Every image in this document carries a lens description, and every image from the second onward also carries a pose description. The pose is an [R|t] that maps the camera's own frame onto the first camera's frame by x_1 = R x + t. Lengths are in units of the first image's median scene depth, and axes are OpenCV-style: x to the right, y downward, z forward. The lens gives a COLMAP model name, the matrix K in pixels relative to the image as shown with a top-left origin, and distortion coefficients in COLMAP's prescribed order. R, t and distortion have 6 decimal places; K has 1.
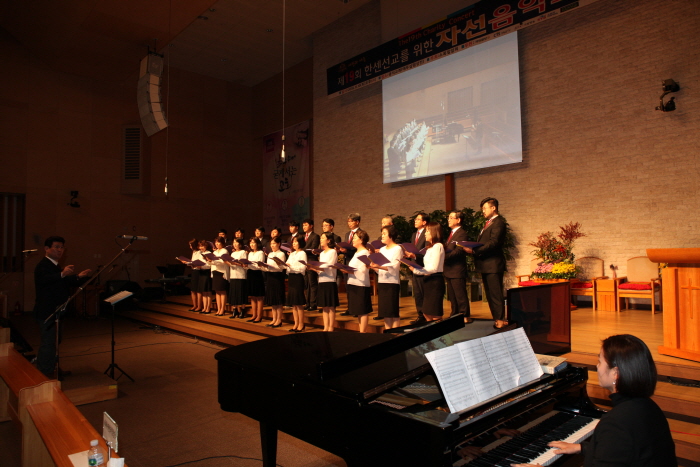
lens RADIAL K [[485.5, 0, 350.4], [0, 485.5, 234.4], [0, 0, 1]] dist [-0.095174, 0.070040]
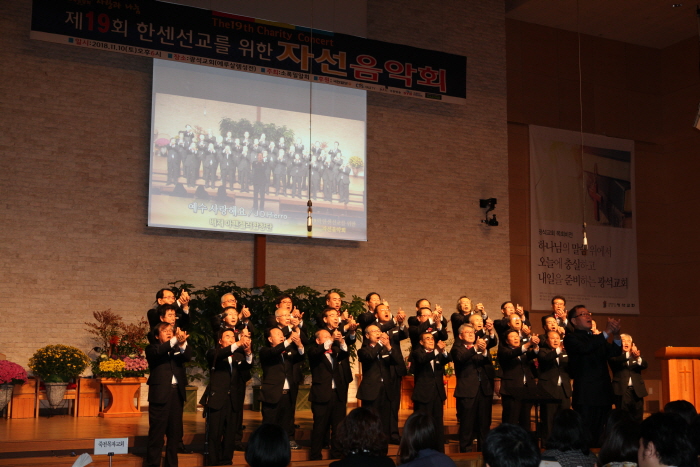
lens RADIAL K [[938.5, 0, 355.7], [0, 938.5, 234.1], [0, 0, 1]] dist [0.024005, 0.000000]
pose [[0.269701, 0.140489, 0.952641, -1.211848], [-0.051696, 0.989986, -0.131361, 0.056039], [-0.961556, -0.013819, 0.274263, 0.538289]]
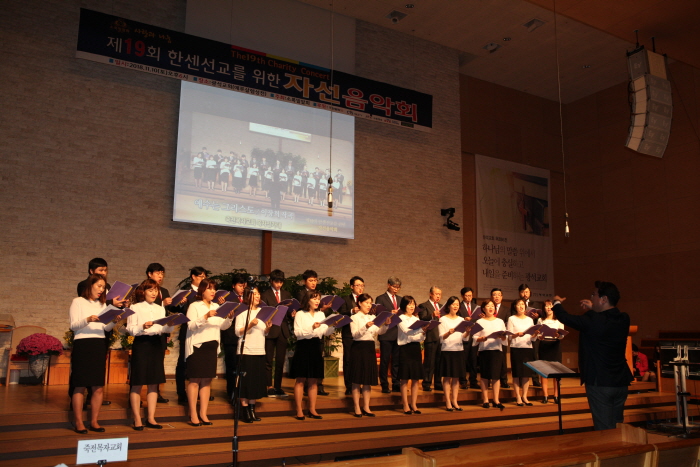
lens RADIAL K [[626.5, 0, 353.6], [0, 626.5, 234.8], [0, 0, 1]] dist [-0.066134, 0.070119]
pose [[0.211375, 0.173072, 0.961960, -0.931665], [-0.055946, 0.984726, -0.164875, 0.063075], [-0.975803, -0.018968, 0.217829, 0.678288]]
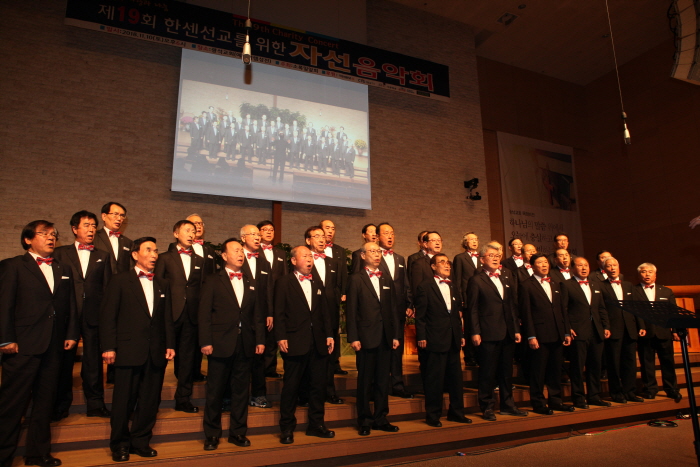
lens RADIAL K [[479.7, 0, 352.5], [0, 479.7, 234.3], [0, 0, 1]] dist [-0.090767, 0.058036]
pose [[0.328749, 0.193643, 0.924352, -0.553077], [-0.033482, 0.980528, -0.193504, 0.090970], [-0.943824, 0.032665, 0.328831, 0.684938]]
